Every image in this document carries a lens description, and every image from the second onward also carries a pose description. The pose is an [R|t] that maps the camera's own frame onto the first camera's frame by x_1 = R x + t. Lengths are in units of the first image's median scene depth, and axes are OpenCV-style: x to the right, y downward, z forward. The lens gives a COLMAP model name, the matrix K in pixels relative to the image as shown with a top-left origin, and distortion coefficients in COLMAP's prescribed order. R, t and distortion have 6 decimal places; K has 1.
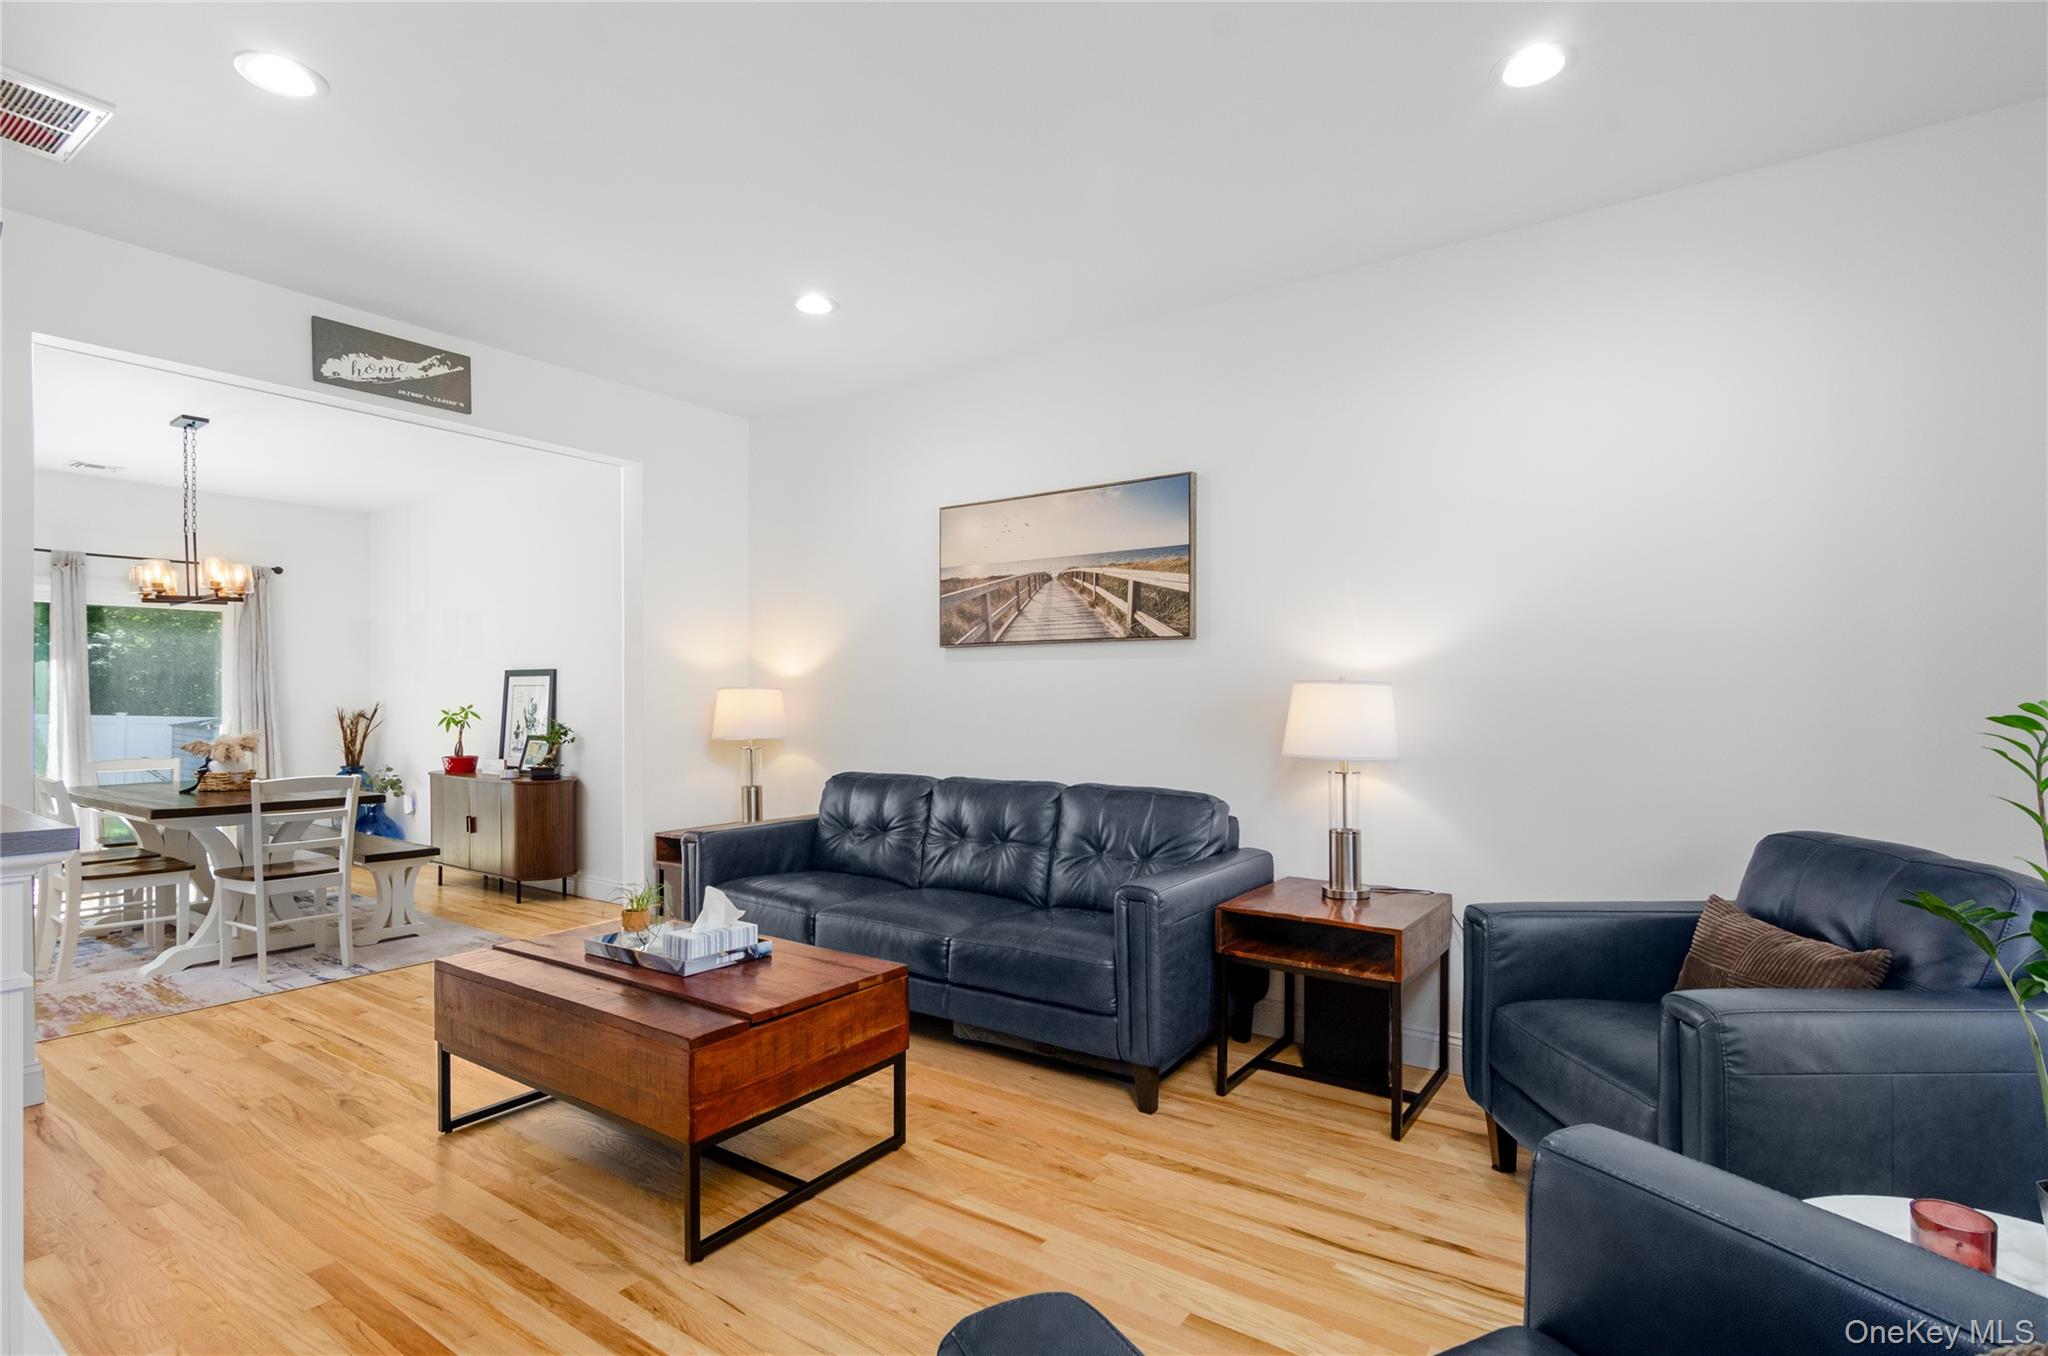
lens RADIAL K [[984.2, 0, 1018.1], [0, 984.2, 700.5], [0, 0, 1]] dist [-0.004632, 0.001881]
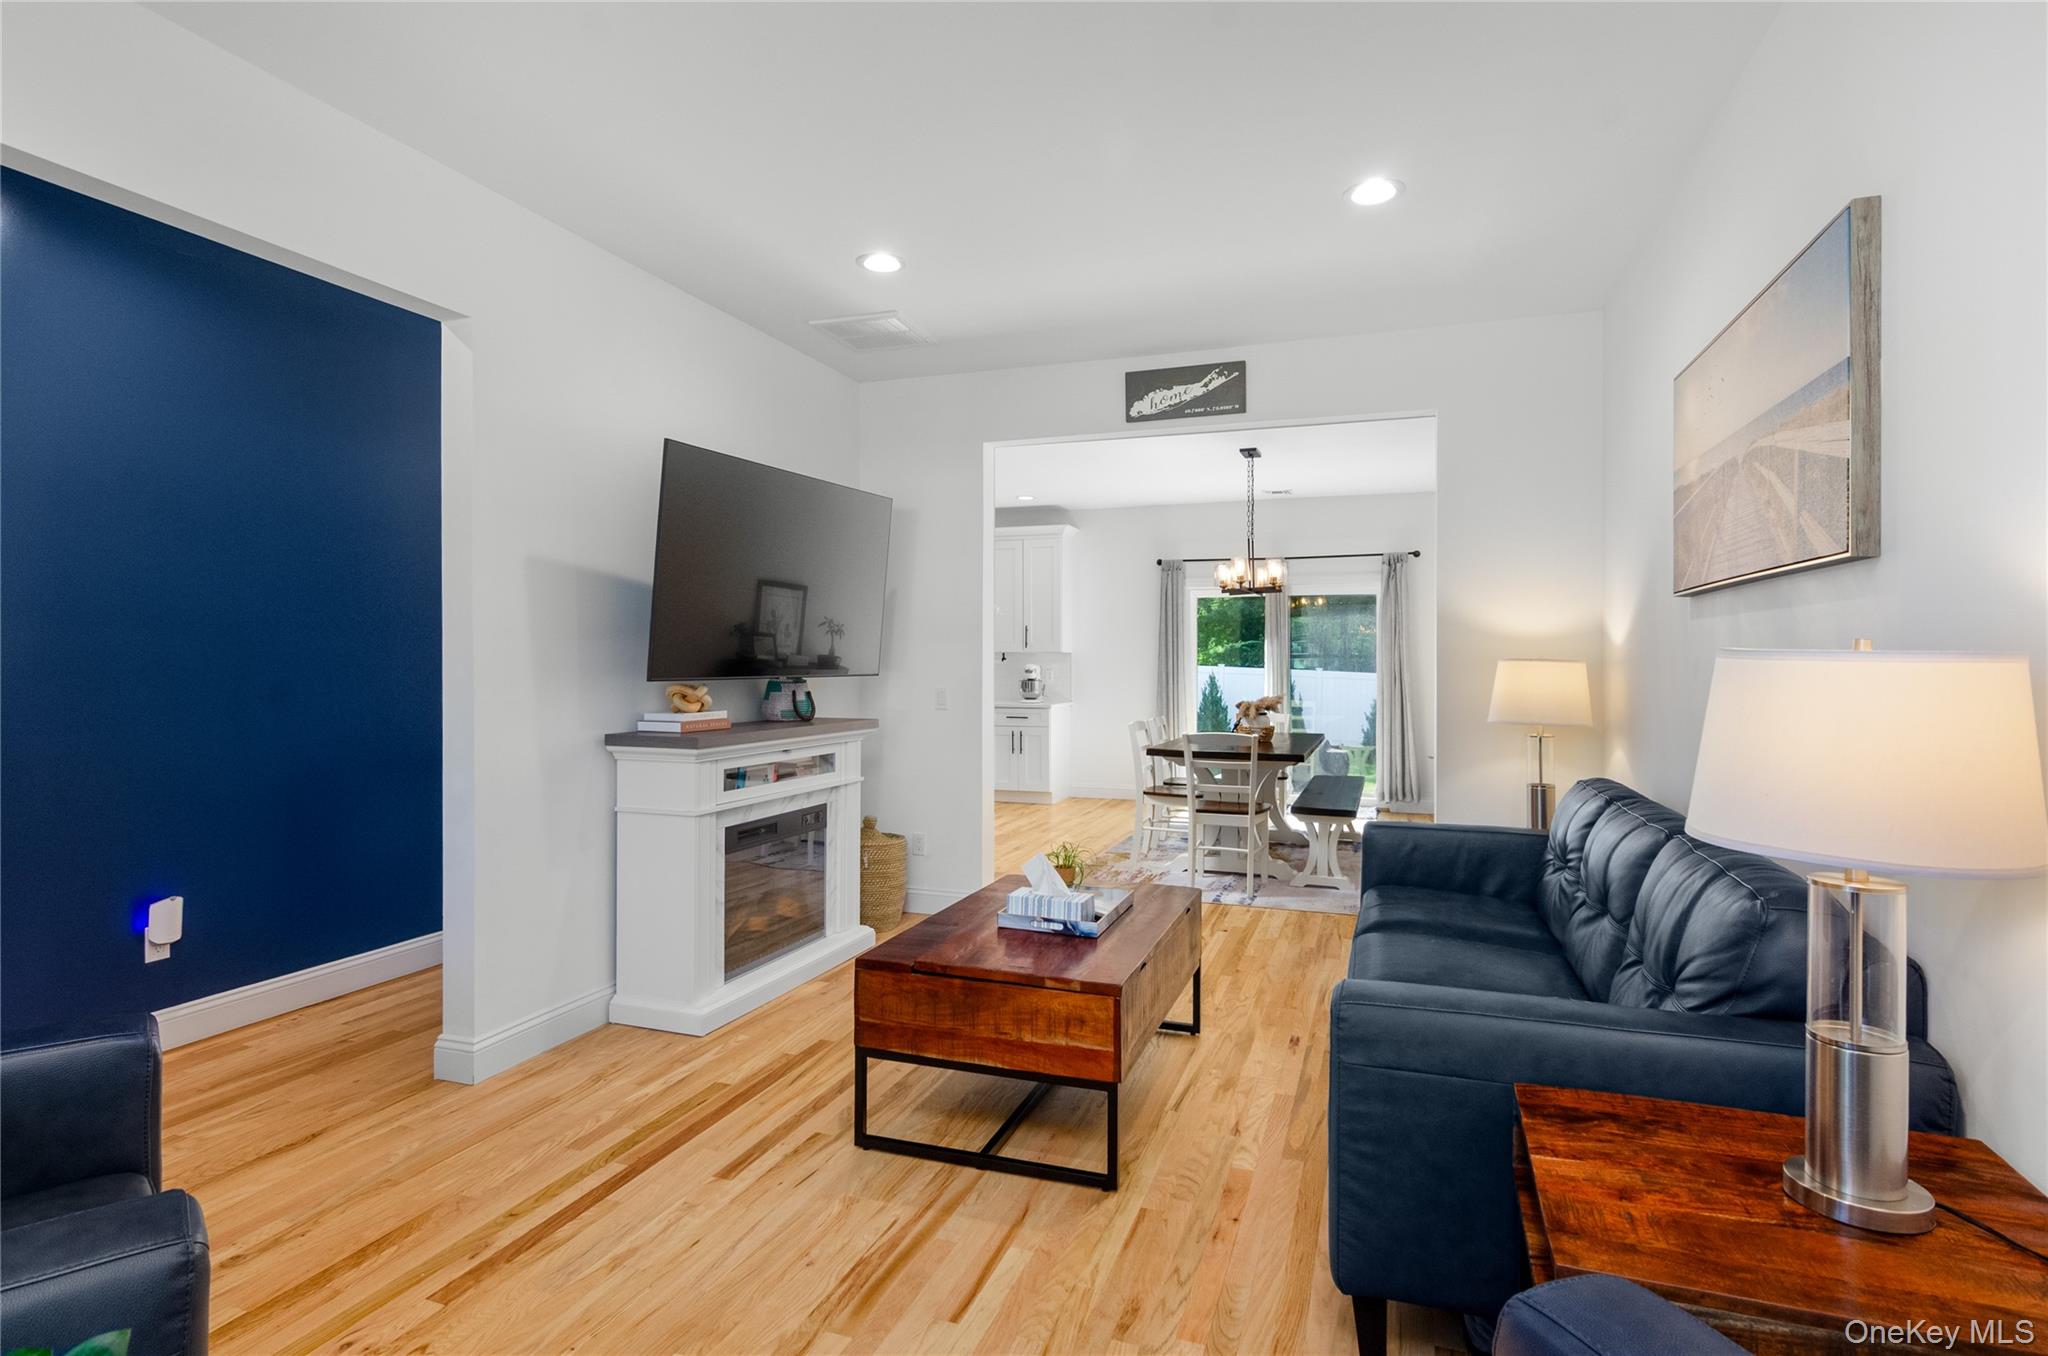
lens RADIAL K [[1046.5, 0, 1026.7], [0, 1046.5, 655.7], [0, 0, 1]] dist [0.003978, 0.002759]
pose [[0.274372, -0.004855, -0.961611, 0.477172], [-0.005183, 0.999965, -0.006527, -0.009118], [0.961610, 0.006775, 0.274337, 0.422544]]
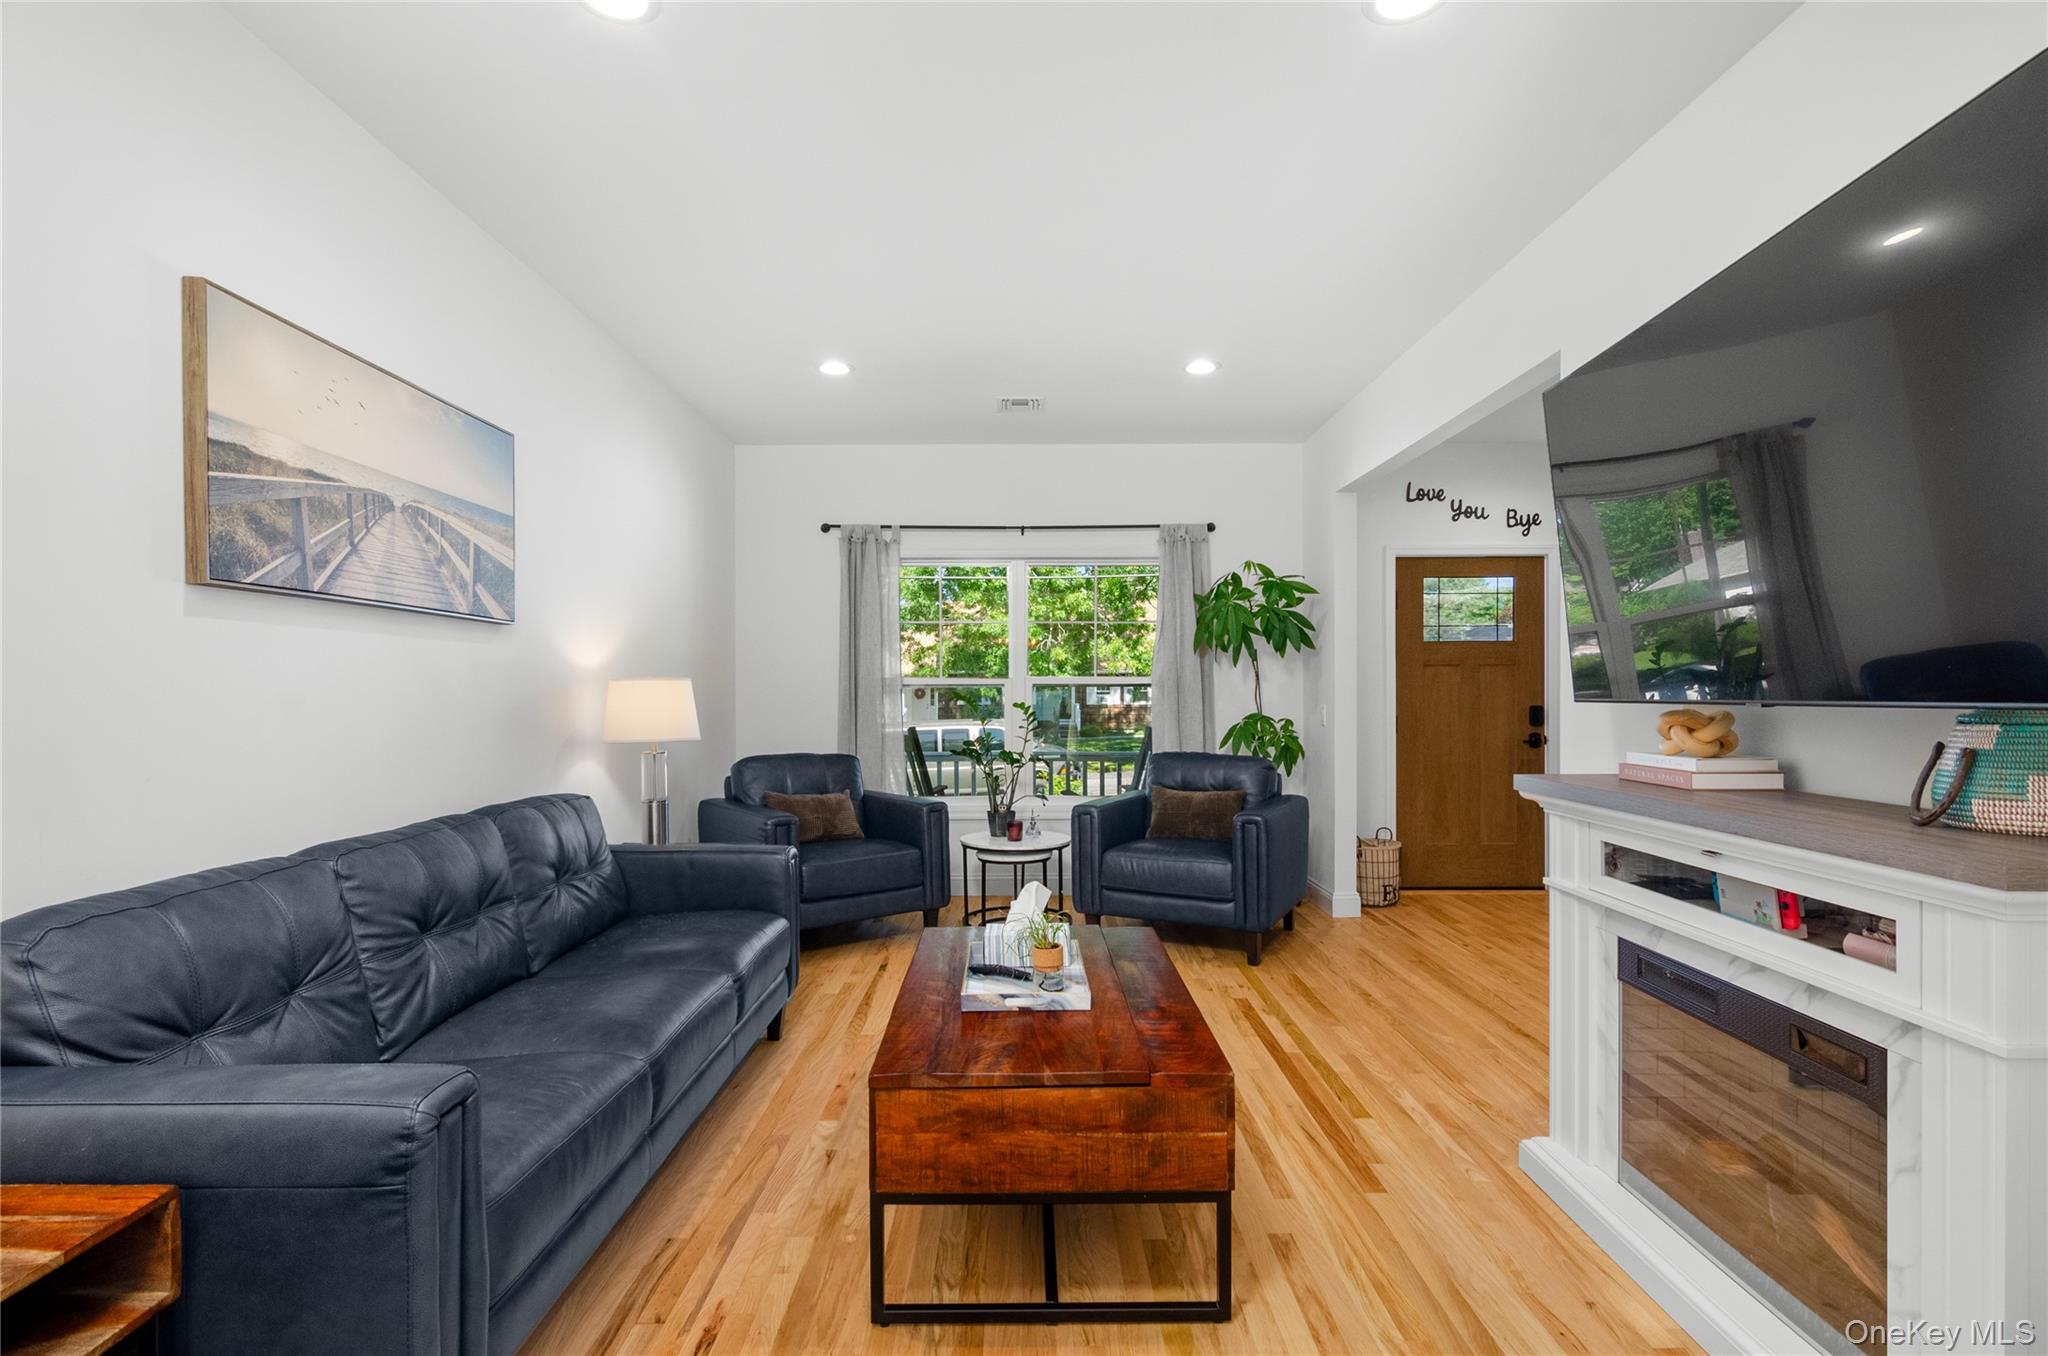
lens RADIAL K [[984.2, 0, 1029.2], [0, 984.2, 685.7], [0, 0, 1]] dist [-0.004632, 0.001881]
pose [[-0.581895, 0.004697, 0.813251, -0.698340], [0.004708, 0.999986, -0.002407, -0.003639], [-0.813250, 0.002428, -0.581909, 0.989161]]
